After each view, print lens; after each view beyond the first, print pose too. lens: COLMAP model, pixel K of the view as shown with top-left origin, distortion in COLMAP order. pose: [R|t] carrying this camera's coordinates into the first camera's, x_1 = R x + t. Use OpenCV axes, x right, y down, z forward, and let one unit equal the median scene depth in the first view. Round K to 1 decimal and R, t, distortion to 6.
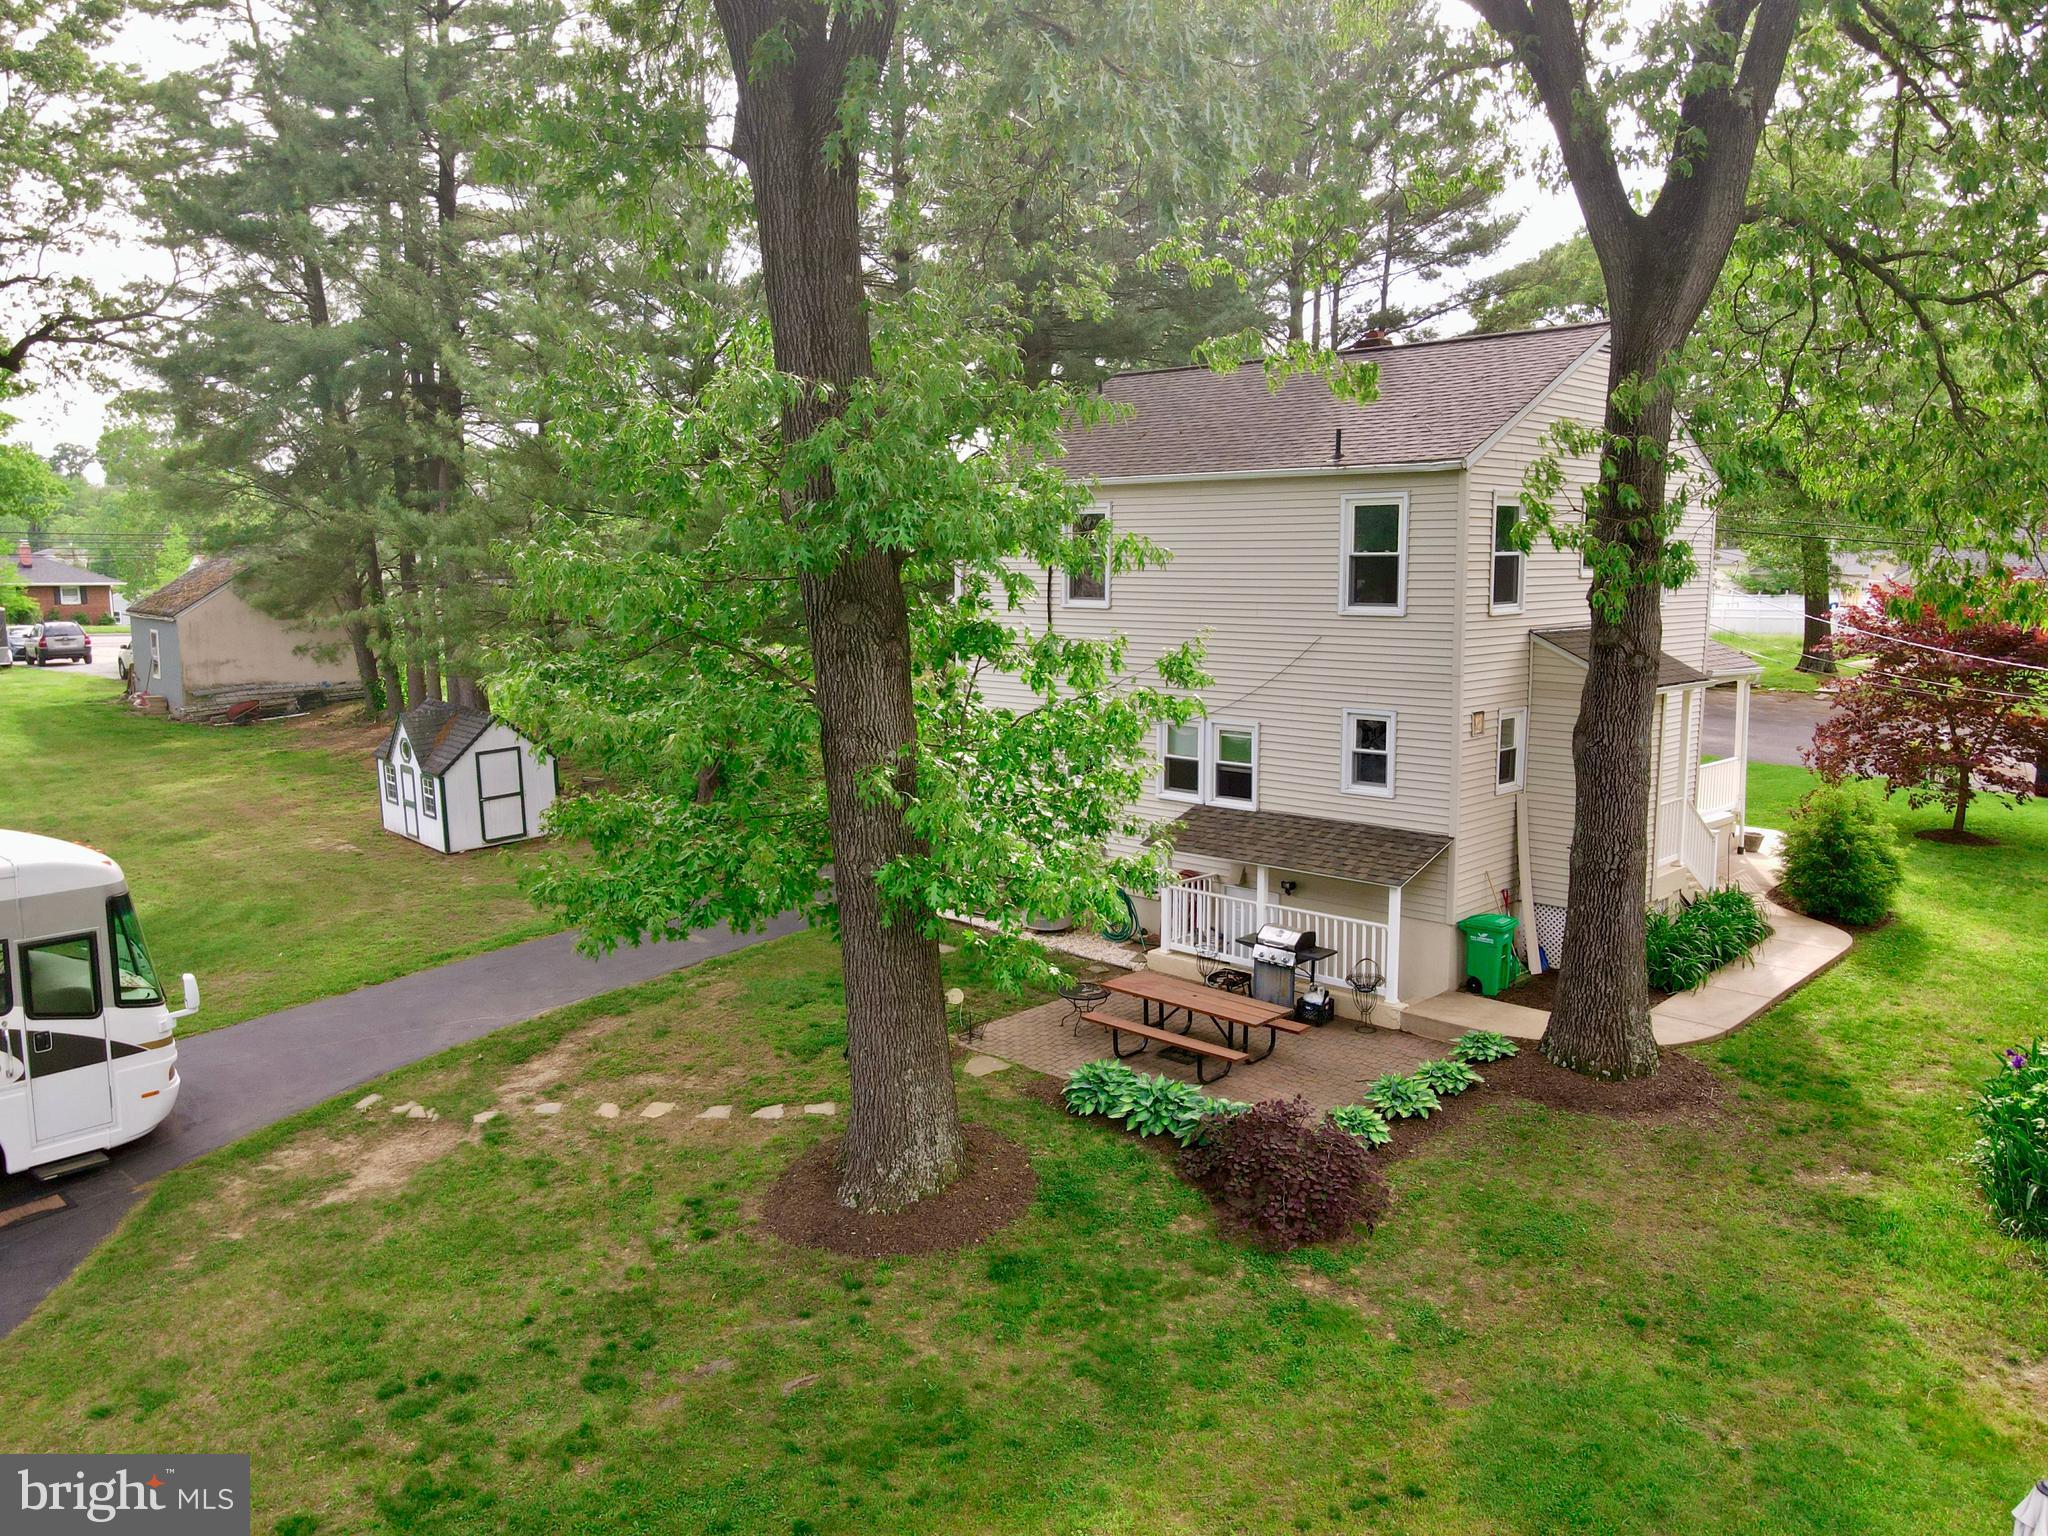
lens RADIAL K [[1490.2, 0, 1022.9], [0, 1490.2, 773.5], [0, 0, 1]] dist [0.006555, 0.003808]
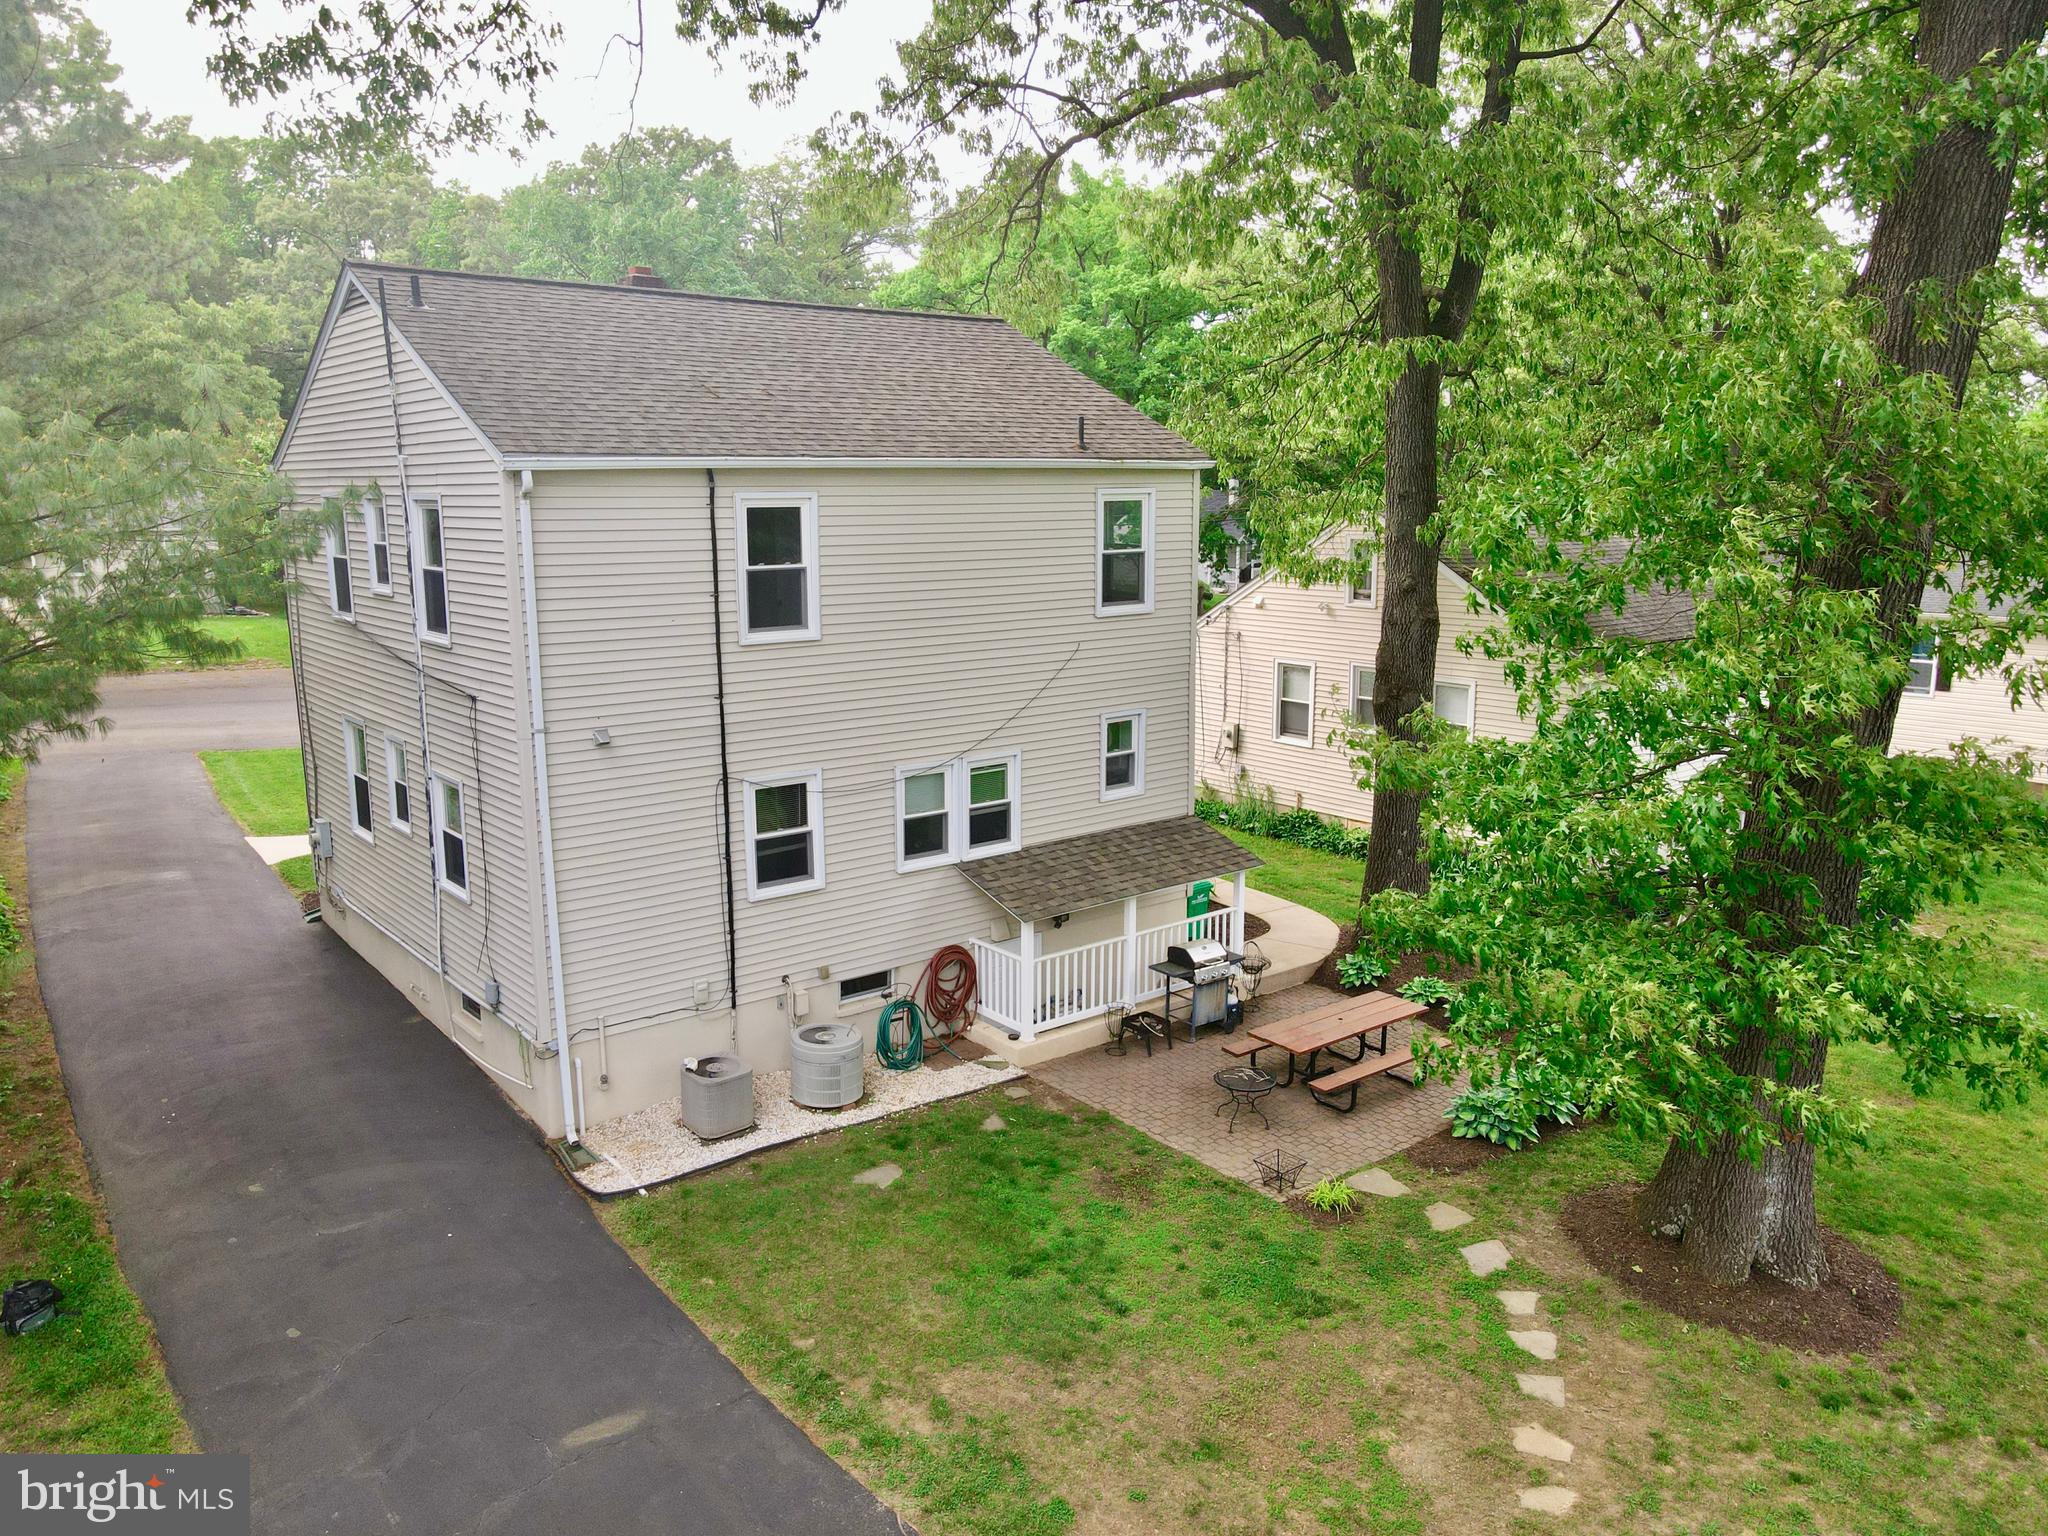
lens RADIAL K [[1490.2, 0, 1020.8], [0, 1490.2, 761.1], [0, 0, 1]] dist [0.006555, 0.003808]
pose [[0.142952, -0.180465, 0.973138, -0.727512], [0.145999, 0.976324, 0.159609, -0.175344], [-0.978902, 0.119260, 0.165916, 0.906801]]
